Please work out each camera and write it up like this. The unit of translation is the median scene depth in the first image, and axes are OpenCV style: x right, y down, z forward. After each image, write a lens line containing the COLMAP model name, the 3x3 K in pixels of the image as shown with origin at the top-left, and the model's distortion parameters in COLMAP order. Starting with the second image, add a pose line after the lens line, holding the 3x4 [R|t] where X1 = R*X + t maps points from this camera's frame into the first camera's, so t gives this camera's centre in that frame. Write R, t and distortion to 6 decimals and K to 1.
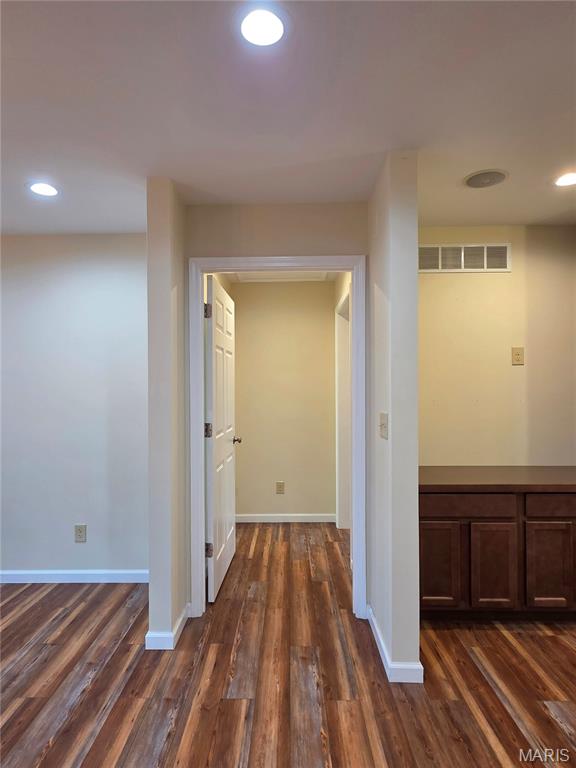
lens RADIAL K [[452.6, 0, 287.2], [0, 452.6, 378.7], [0, 0, 1]] dist [-0.001978, 0.000671]
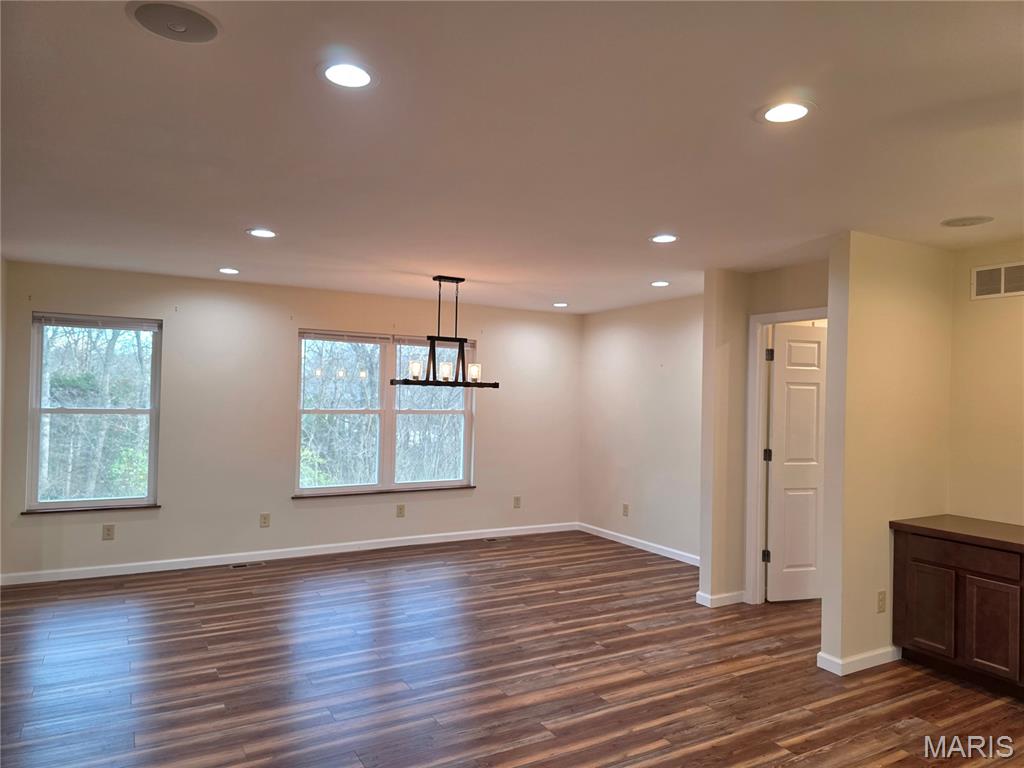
lens RADIAL K [[679.6, 0, 514.3], [0, 679.6, 383.7], [0, 0, 1]] dist [-0.001183, -0.007381]
pose [[0.503658, -0.002426, -0.863900, 1.175001], [-0.001480, 0.999992, -0.003671, -0.076478], [0.863902, 0.003128, 0.503651, -0.540337]]
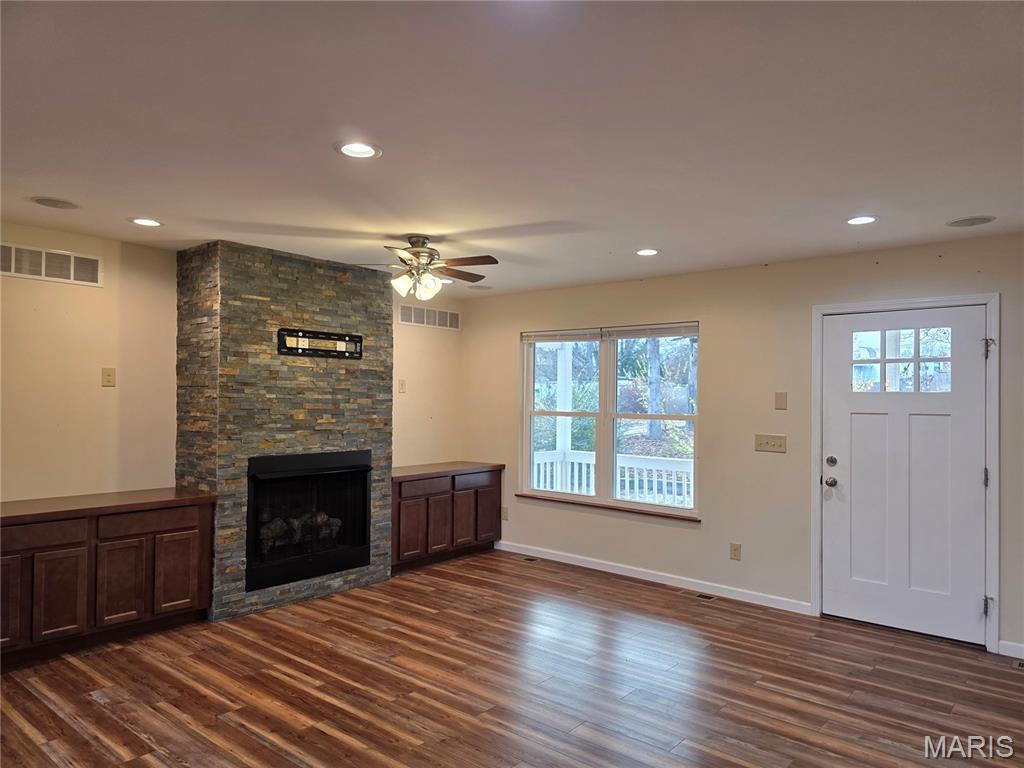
lens RADIAL K [[679.6, 0, 515.8], [0, 679.6, 393.8], [0, 0, 1]] dist [-0.001183, -0.007381]
pose [[0.622791, 0.022516, 0.782064, -0.083540], [-0.031452, 0.999498, -0.003730, -0.043371], [-0.781756, -0.022275, 0.623187, -0.671304]]
